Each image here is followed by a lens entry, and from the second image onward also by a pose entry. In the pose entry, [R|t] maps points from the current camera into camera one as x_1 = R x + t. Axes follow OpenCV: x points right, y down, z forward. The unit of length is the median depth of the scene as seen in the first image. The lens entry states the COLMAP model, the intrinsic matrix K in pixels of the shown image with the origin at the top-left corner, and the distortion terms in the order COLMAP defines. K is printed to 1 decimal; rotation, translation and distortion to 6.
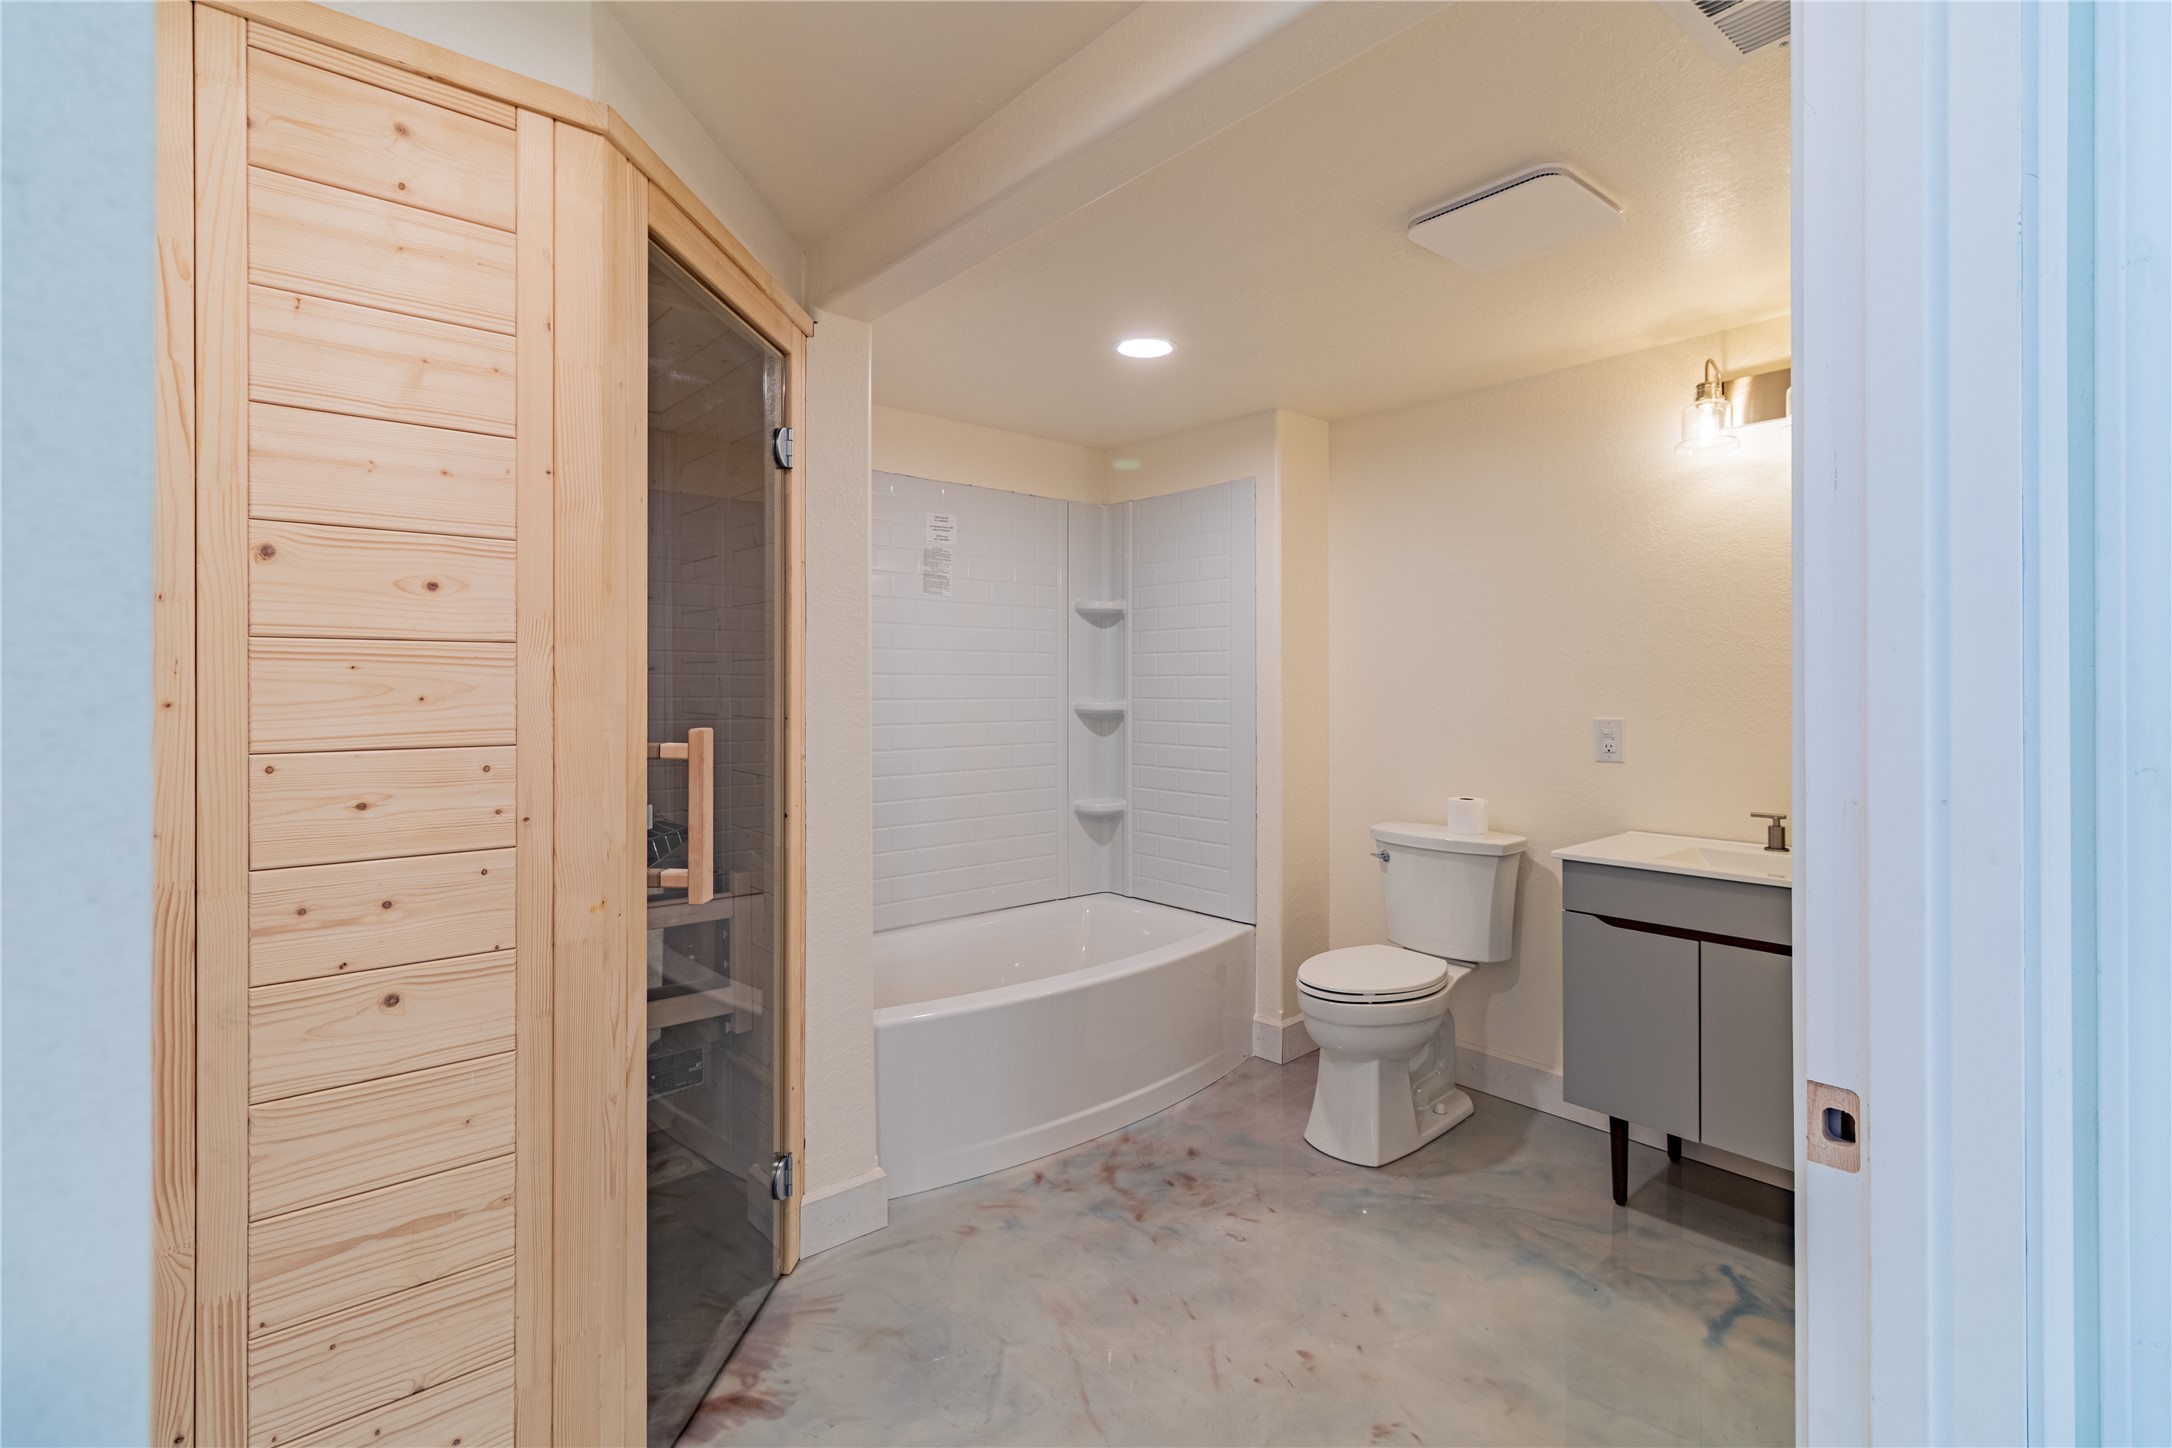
lens RADIAL K [[989.1, 0, 1085.4], [0, 989.1, 683.5], [0, 0, 1]] dist [0.000332, -0.001335]
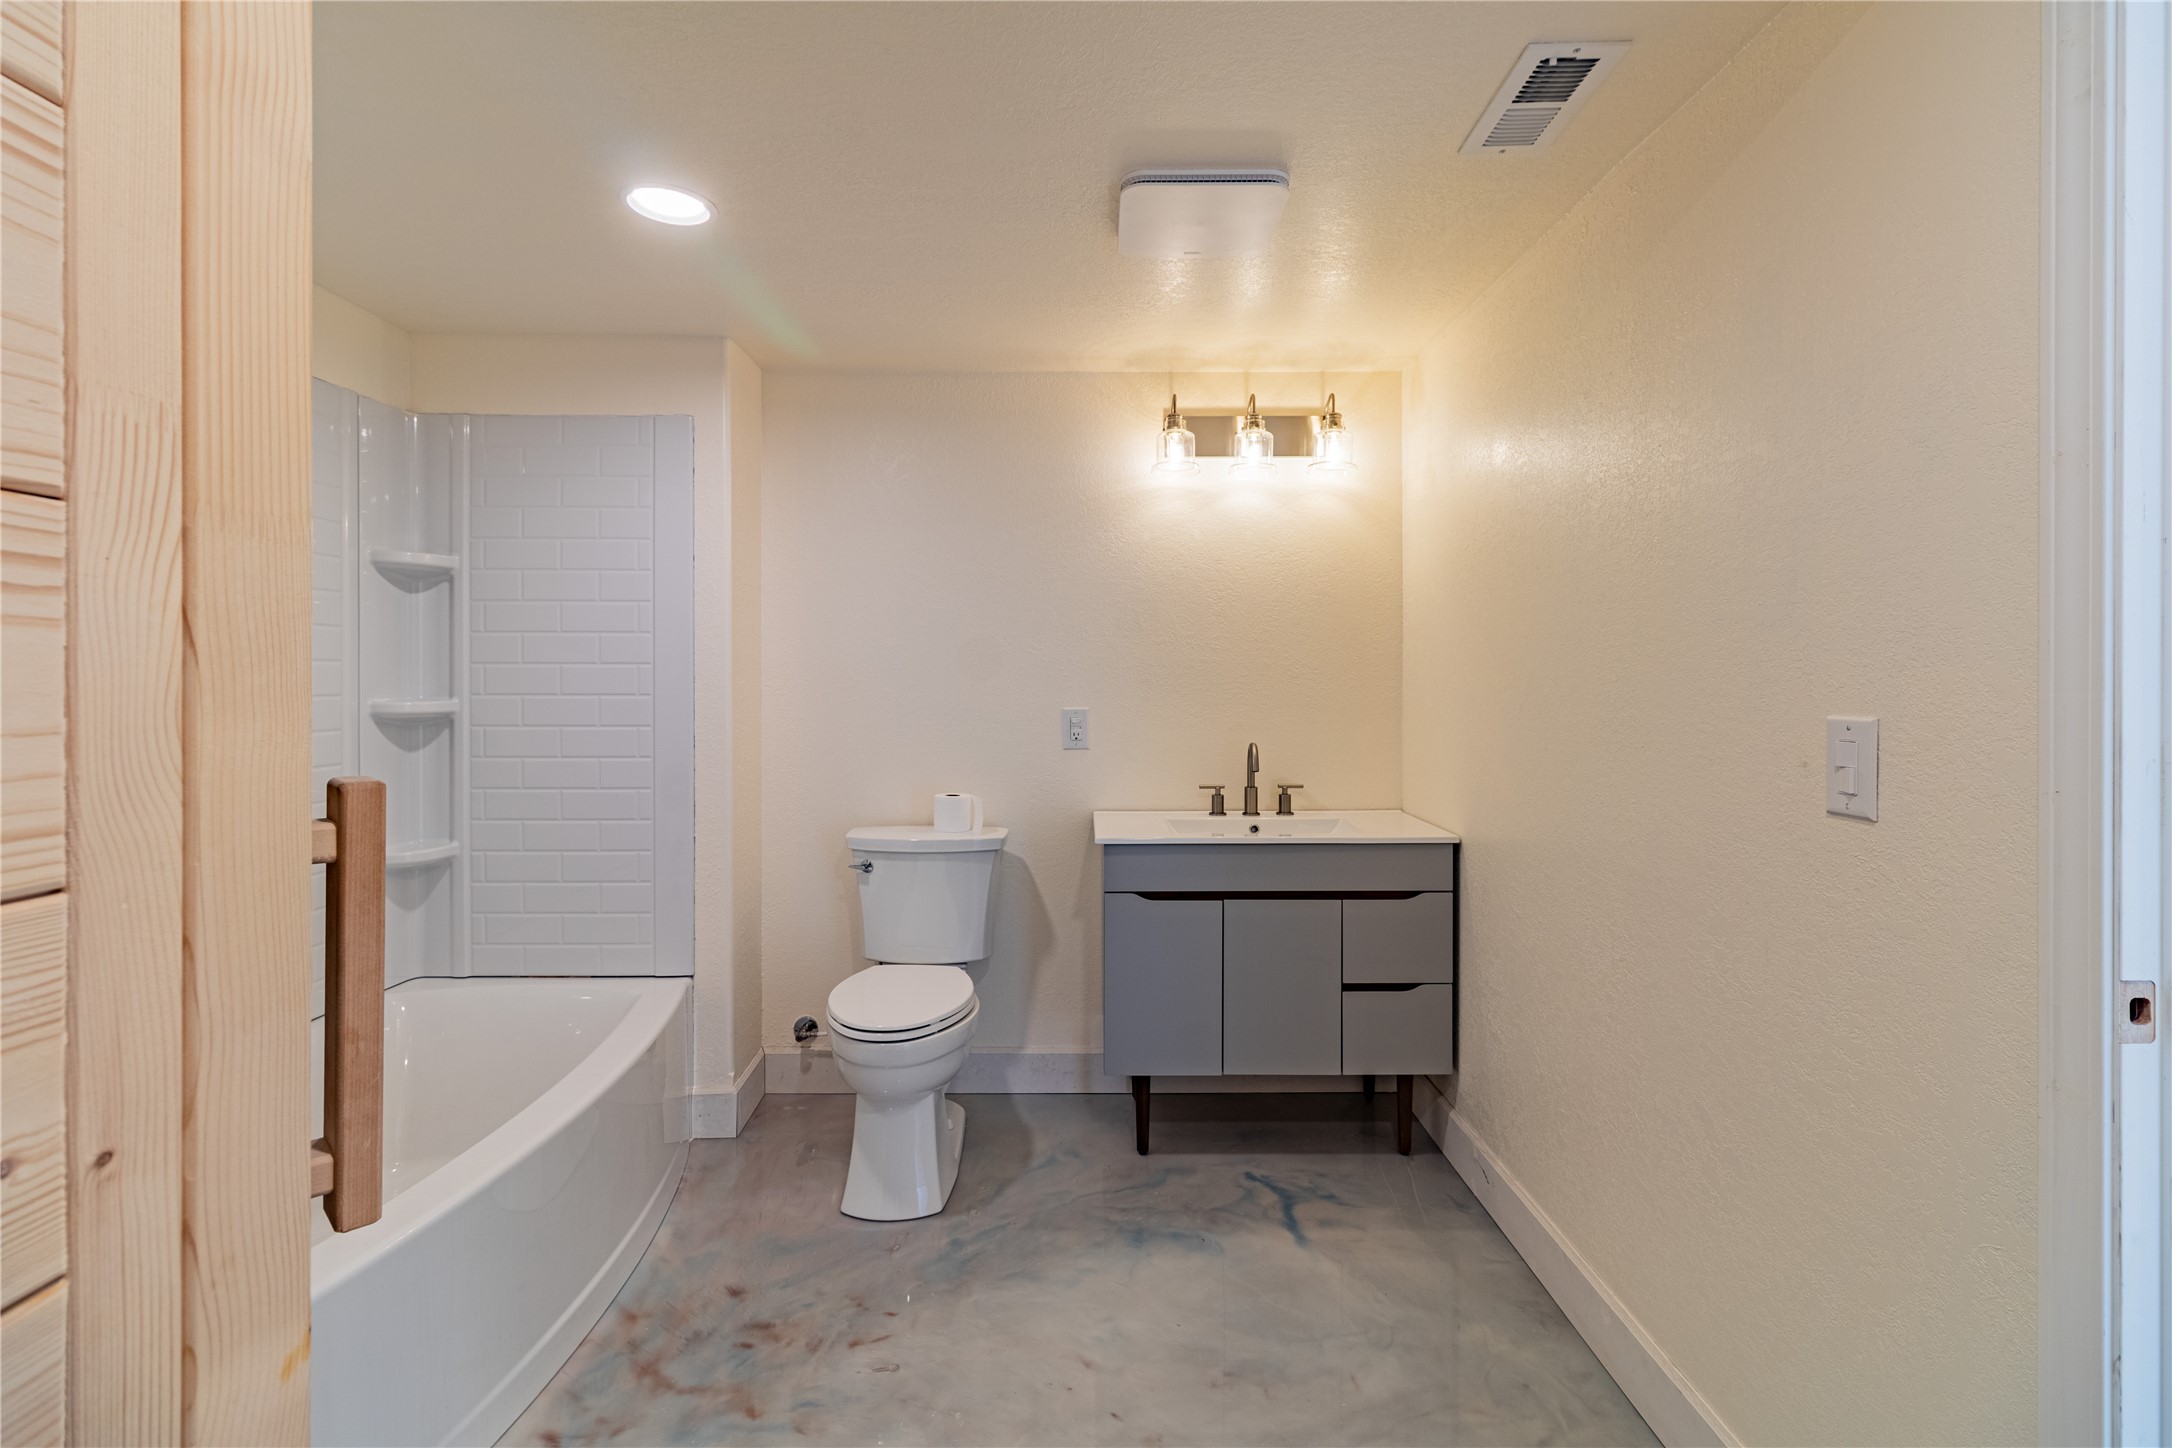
lens RADIAL K [[989.1, 0, 1085.4], [0, 989.1, 683.5], [0, 0, 1]] dist [0.000332, -0.001335]
pose [[0.655379, -0.002196, 0.755297, -0.293294], [-0.002796, 0.999982, 0.005333, 0.002650], [-0.755295, -0.005607, 0.655361, 0.307521]]
